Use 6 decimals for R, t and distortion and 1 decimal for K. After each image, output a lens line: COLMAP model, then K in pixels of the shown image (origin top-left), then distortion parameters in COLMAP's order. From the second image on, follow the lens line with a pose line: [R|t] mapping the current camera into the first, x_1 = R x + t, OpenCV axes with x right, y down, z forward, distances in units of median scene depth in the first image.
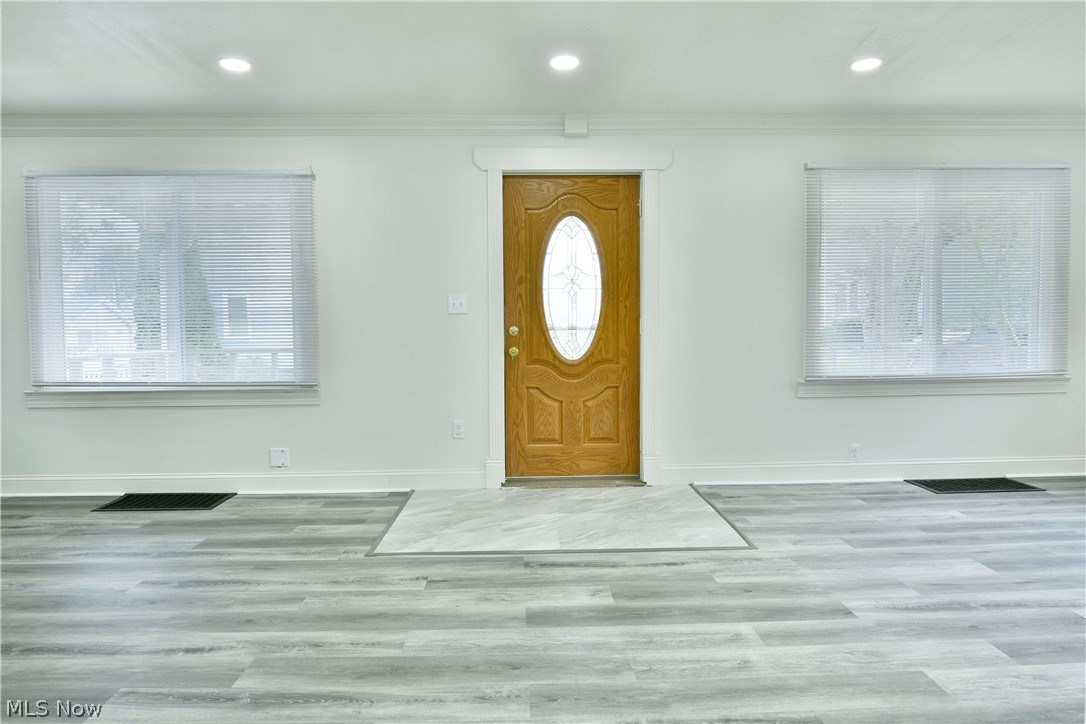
lens RADIAL K [[659.7, 0, 538.0], [0, 659.7, 366.0], [0, 0, 1]] dist [-0.014523, -0.002327]
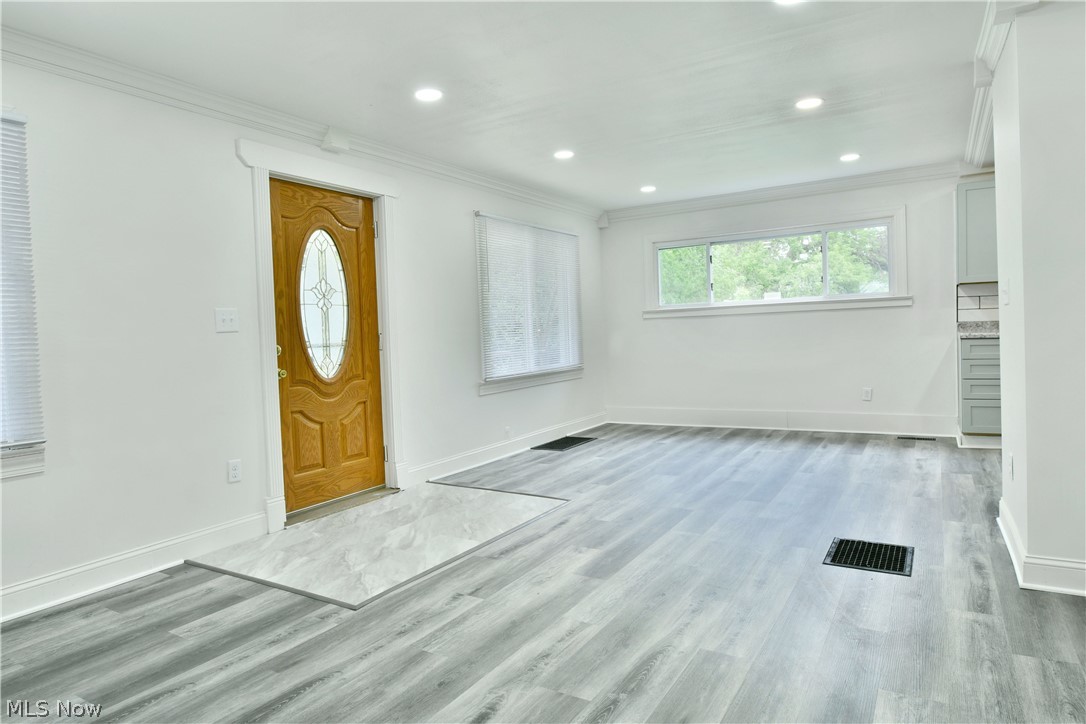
lens RADIAL K [[659.7, 0, 533.2], [0, 659.7, 360.1], [0, 0, 1]] dist [-0.014523, -0.002327]
pose [[0.546095, -0.046128, 0.836452, -0.727348], [0.081447, 0.996676, 0.001790, -0.016269], [-0.833755, 0.067149, 0.548037, 0.273429]]
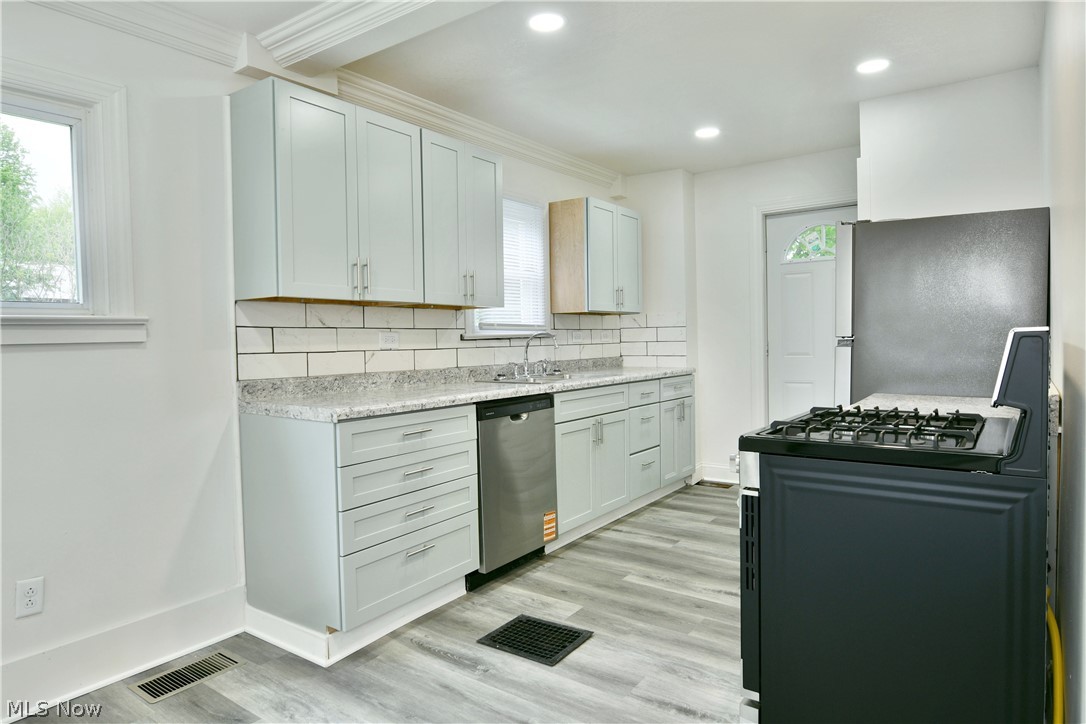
lens RADIAL K [[659.7, 0, 535.2], [0, 659.7, 360.5], [0, 0, 1]] dist [-0.014523, -0.002327]
pose [[-0.793455, 0.008886, 0.608565, 0.474321], [0.066686, 0.995143, 0.072415, -0.076690], [-0.604965, 0.098041, -0.790193, 0.663552]]
